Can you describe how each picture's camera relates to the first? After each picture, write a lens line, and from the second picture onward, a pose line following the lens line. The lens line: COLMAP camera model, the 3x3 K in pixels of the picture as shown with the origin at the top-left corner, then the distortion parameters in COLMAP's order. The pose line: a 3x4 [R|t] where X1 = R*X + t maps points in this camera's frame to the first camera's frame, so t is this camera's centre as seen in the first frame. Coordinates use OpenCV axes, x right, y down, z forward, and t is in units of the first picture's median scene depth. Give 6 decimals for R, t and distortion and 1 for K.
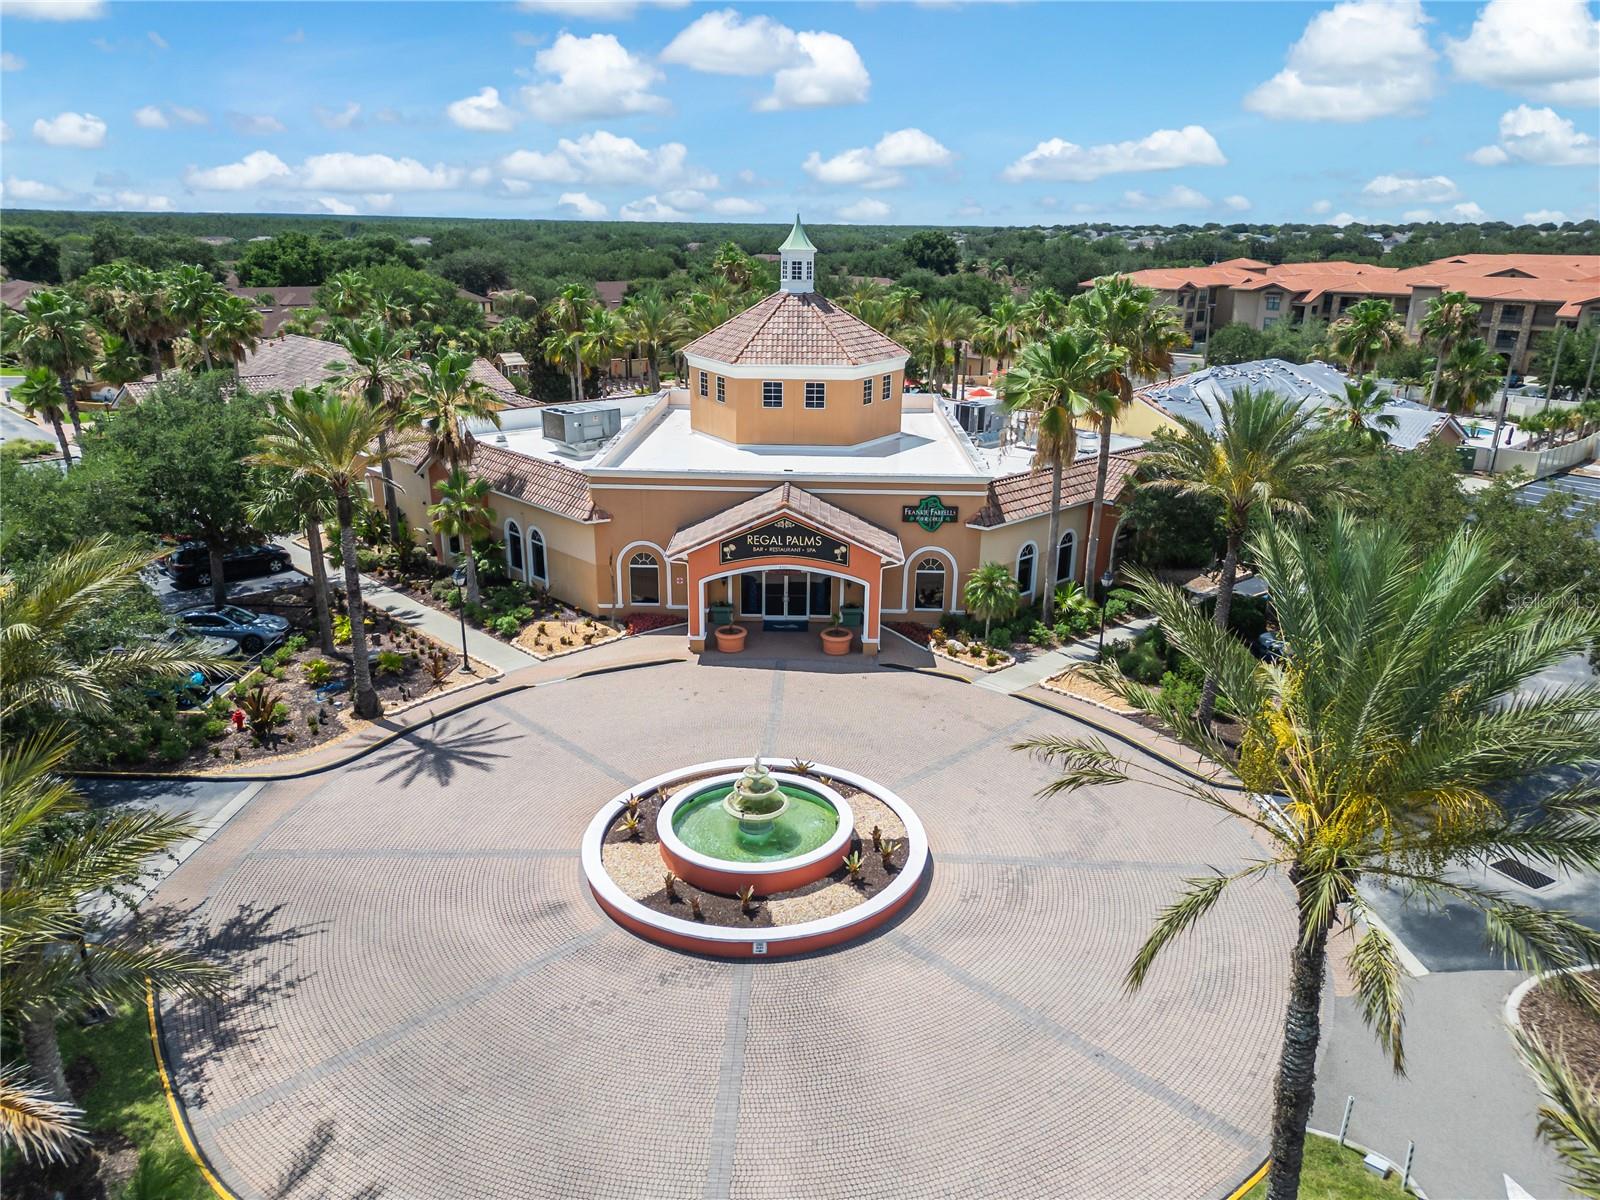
lens RADIAL K [[1129.8, 0, 809.7], [0, 1129.8, 608.9], [0, 0, 1]] dist [0.057108, -0.049451]
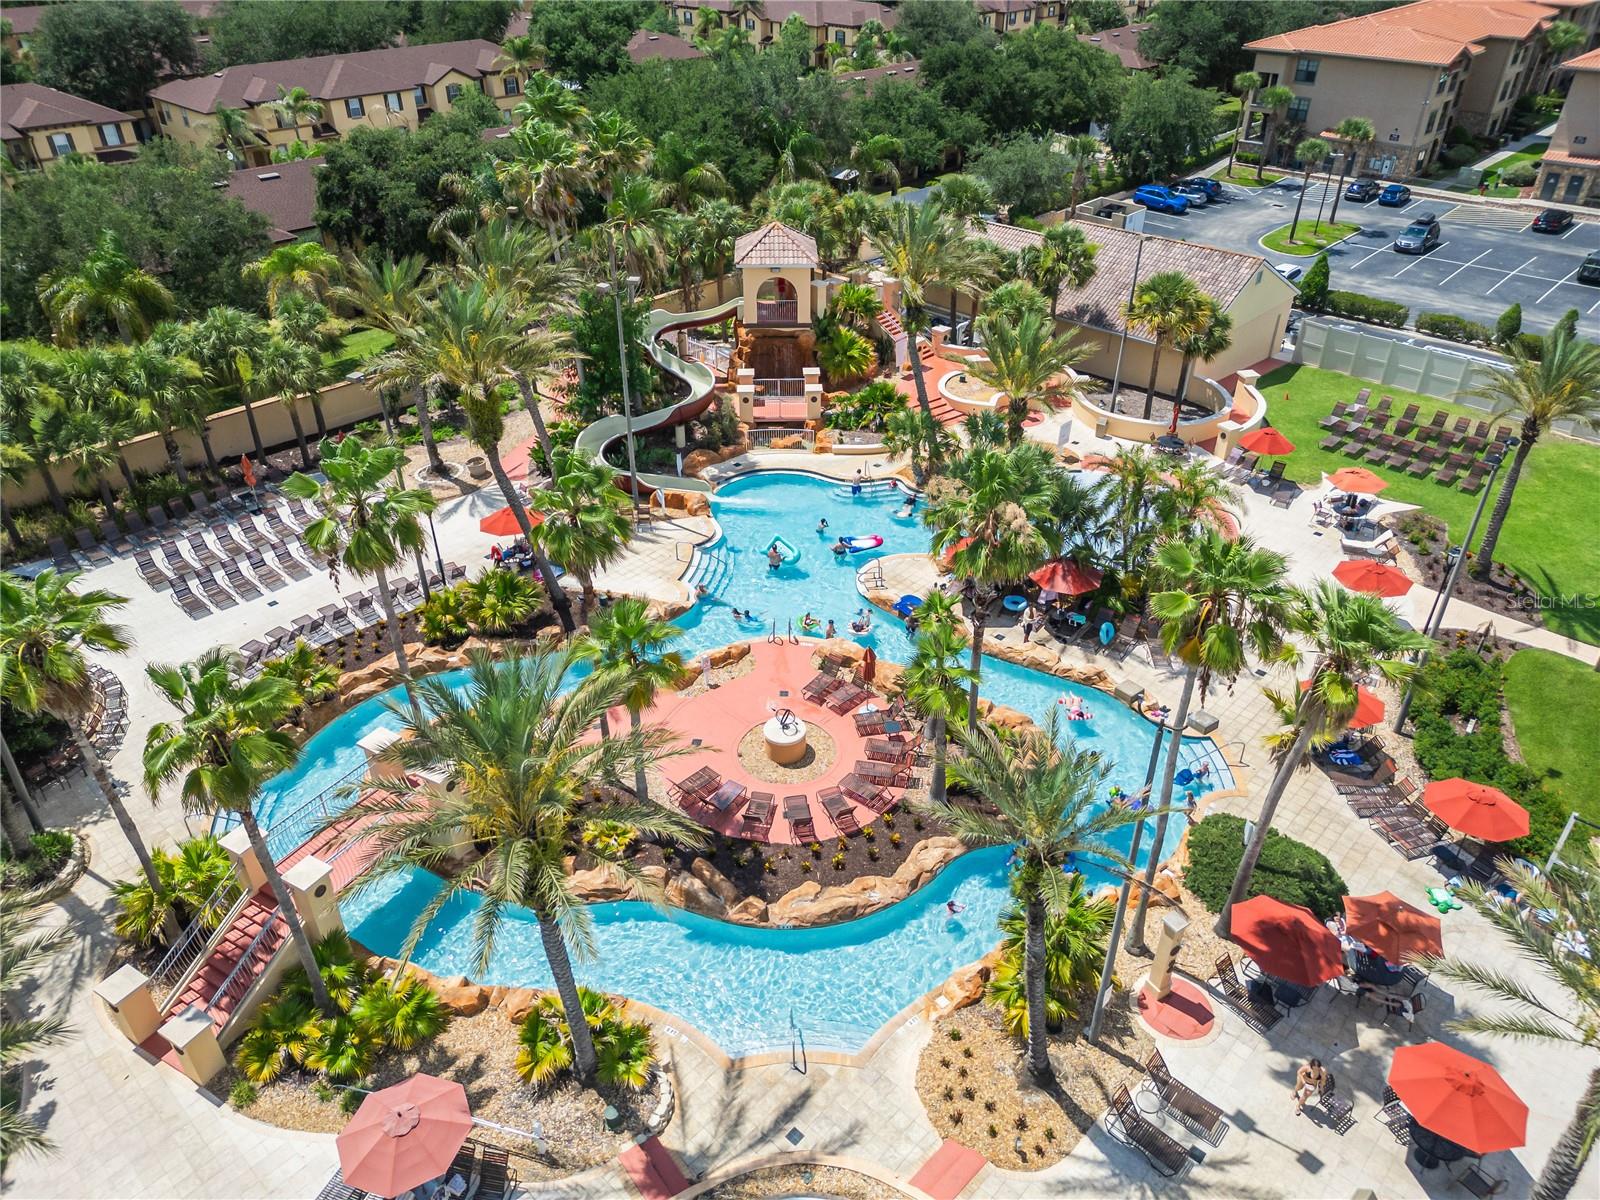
lens RADIAL K [[1129.8, 0, 804.2], [0, 1129.8, 596.7], [0, 0, 1]] dist [0.057108, -0.049451]
pose [[0.998945, -0.035242, 0.029449, -0.005970], [0.026927, 0.968877, 0.246072, -0.643424], [-0.037205, -0.245019, 0.968804, 1.541159]]
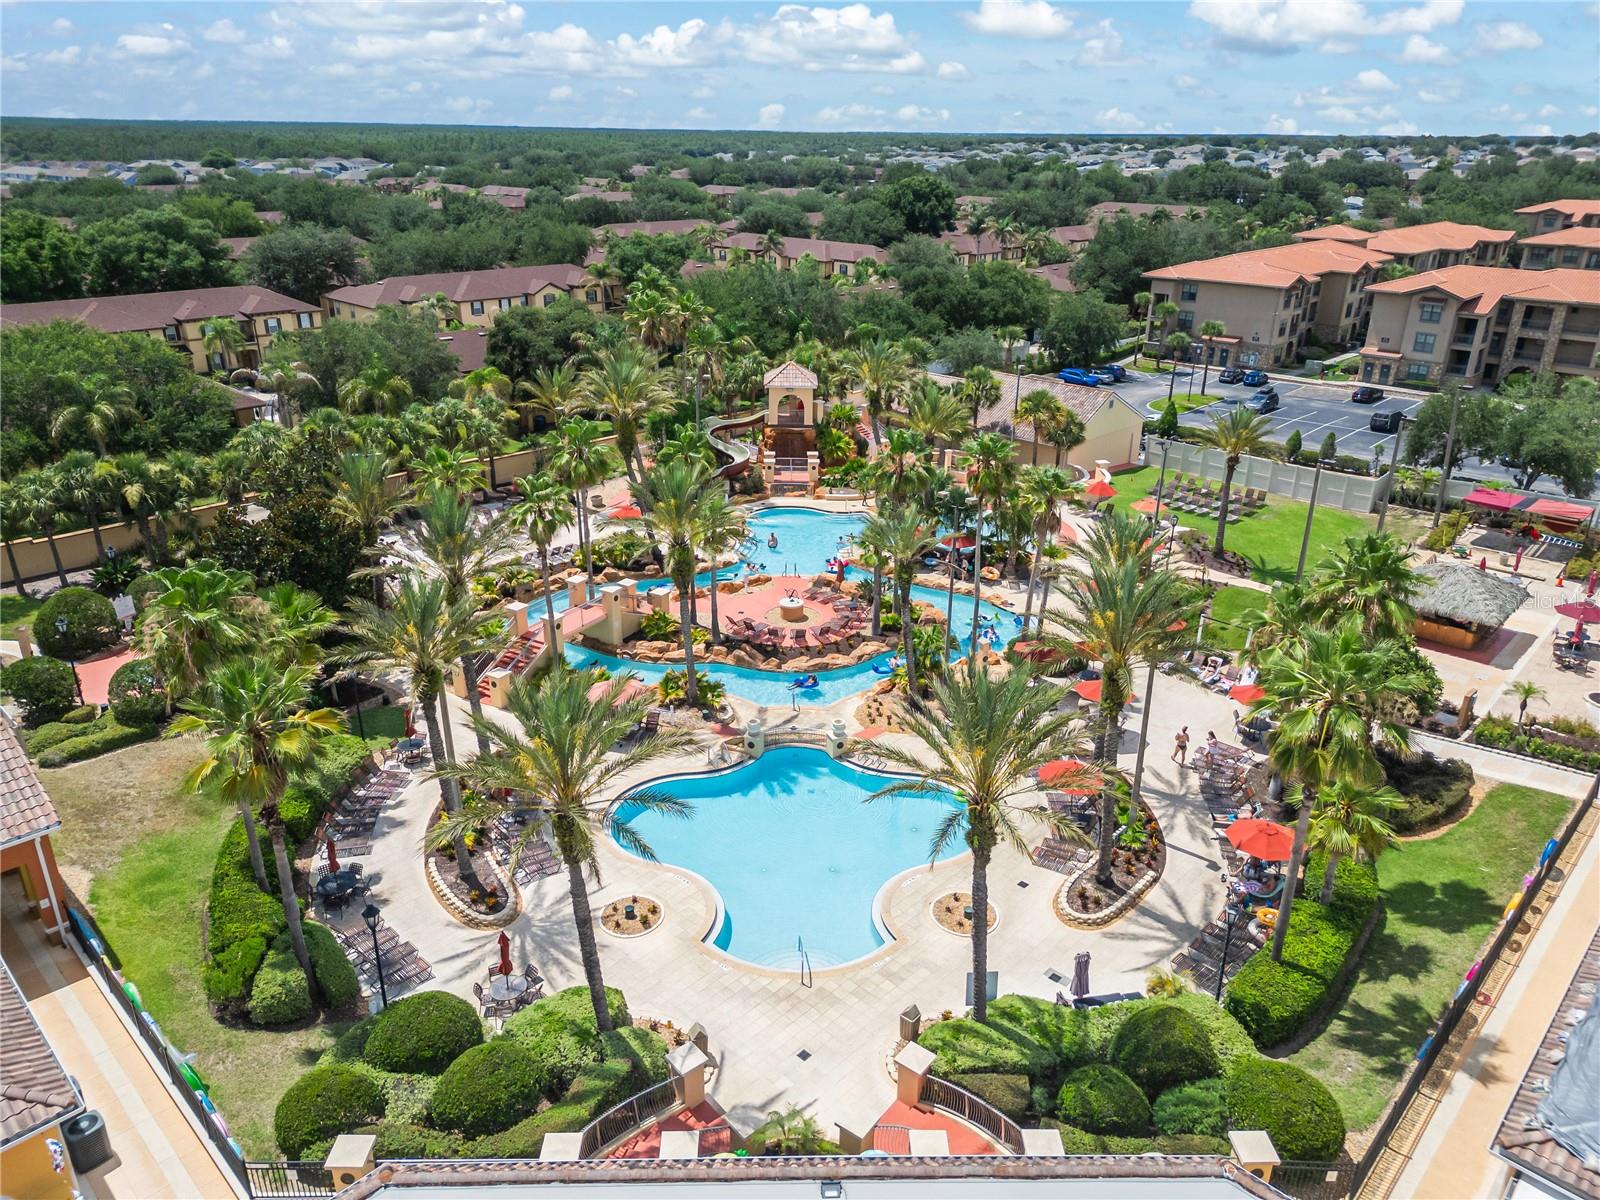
lens RADIAL K [[1129.8, 0, 815.8], [0, 1129.8, 600.4], [0, 0, 1]] dist [0.057108, -0.049451]
pose [[0.999206, -0.016820, 0.036107, -0.017829], [0.014454, 0.997792, 0.064821, -0.478414], [-0.037118, -0.064247, 0.997243, 0.986670]]
